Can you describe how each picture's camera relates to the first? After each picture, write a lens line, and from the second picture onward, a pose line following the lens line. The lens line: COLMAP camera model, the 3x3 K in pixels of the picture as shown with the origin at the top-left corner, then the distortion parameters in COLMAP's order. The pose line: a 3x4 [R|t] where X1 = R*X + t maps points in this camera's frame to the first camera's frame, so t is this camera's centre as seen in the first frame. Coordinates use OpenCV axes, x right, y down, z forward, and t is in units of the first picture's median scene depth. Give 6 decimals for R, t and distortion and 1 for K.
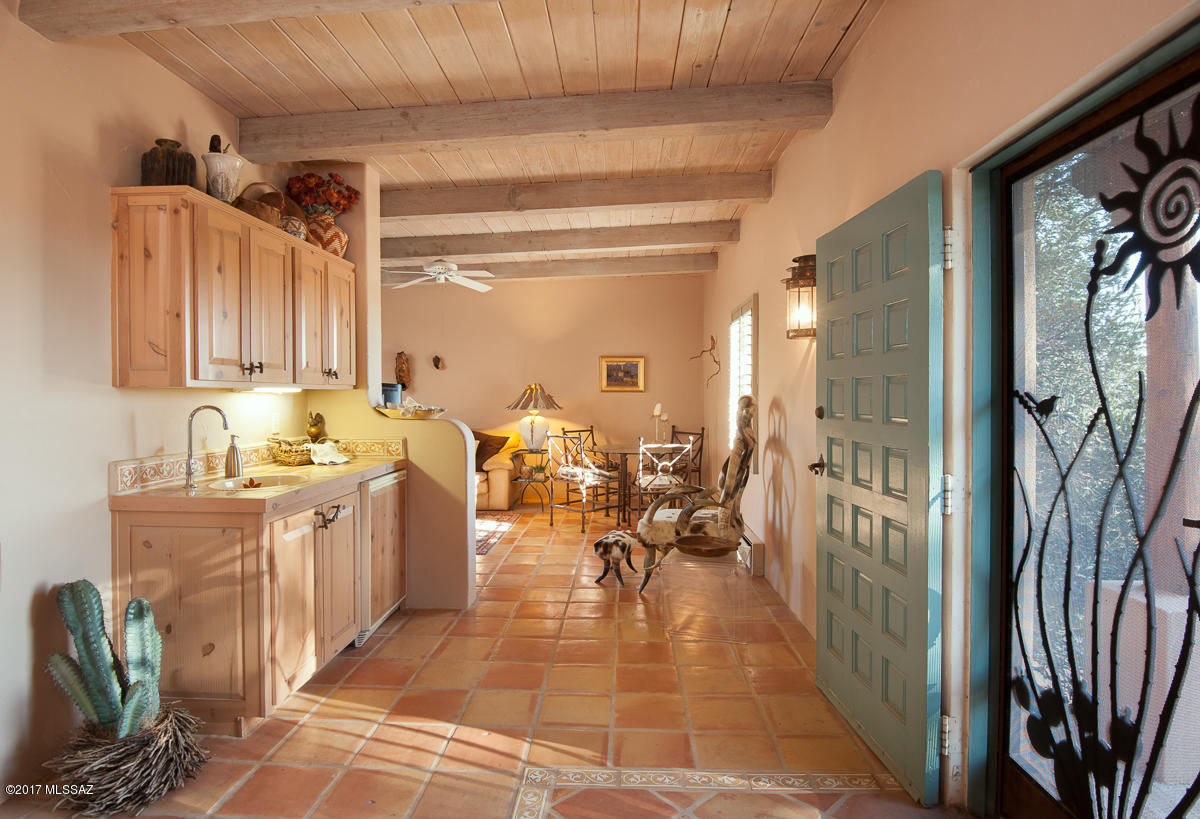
lens RADIAL K [[679.9, 0, 599.9], [0, 679.9, 406.0], [0, 0, 1]] dist [0.000265, 0.000004]
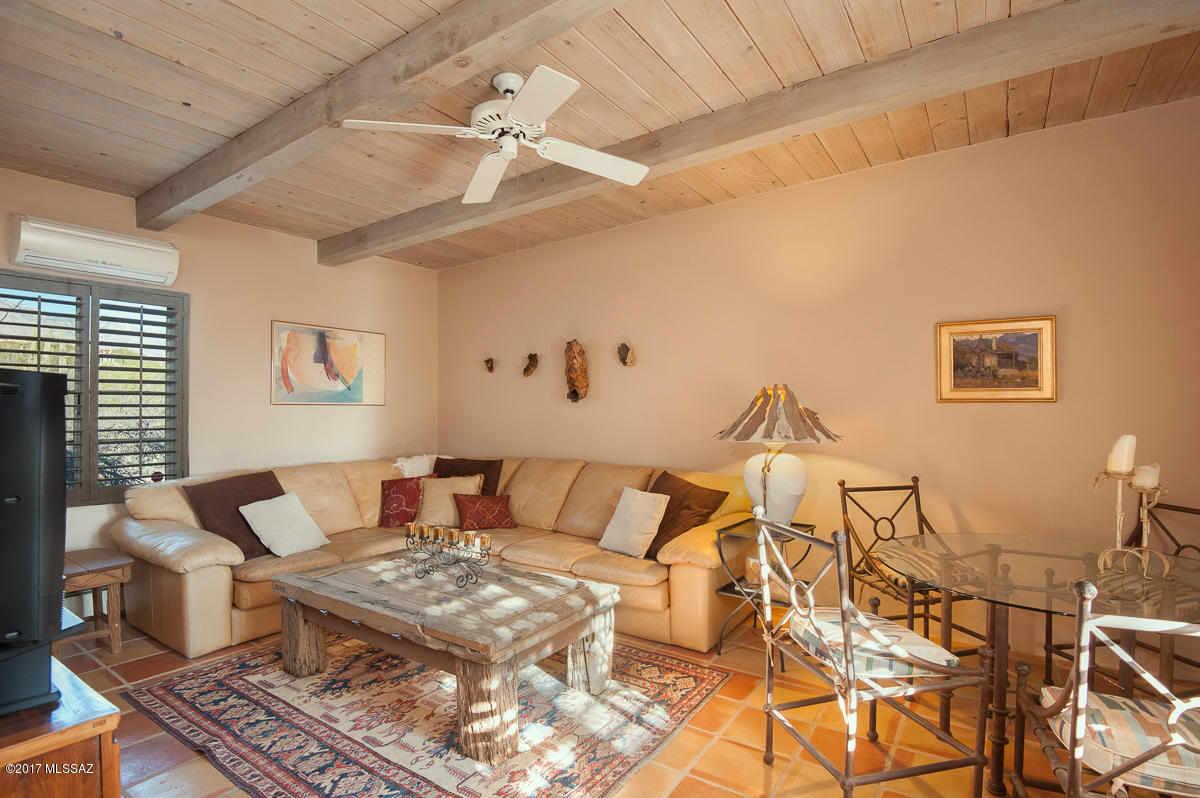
lens RADIAL K [[582.9, 0, 598.2], [0, 582.9, 399.3], [0, 0, 1]] dist [-0.027891, -0.000887]
pose [[0.842490, -0.008771, -0.538641, 0.018073], [-0.004254, 0.999728, -0.022933, -0.012774], [0.538695, 0.021613, 0.842223, 0.575909]]
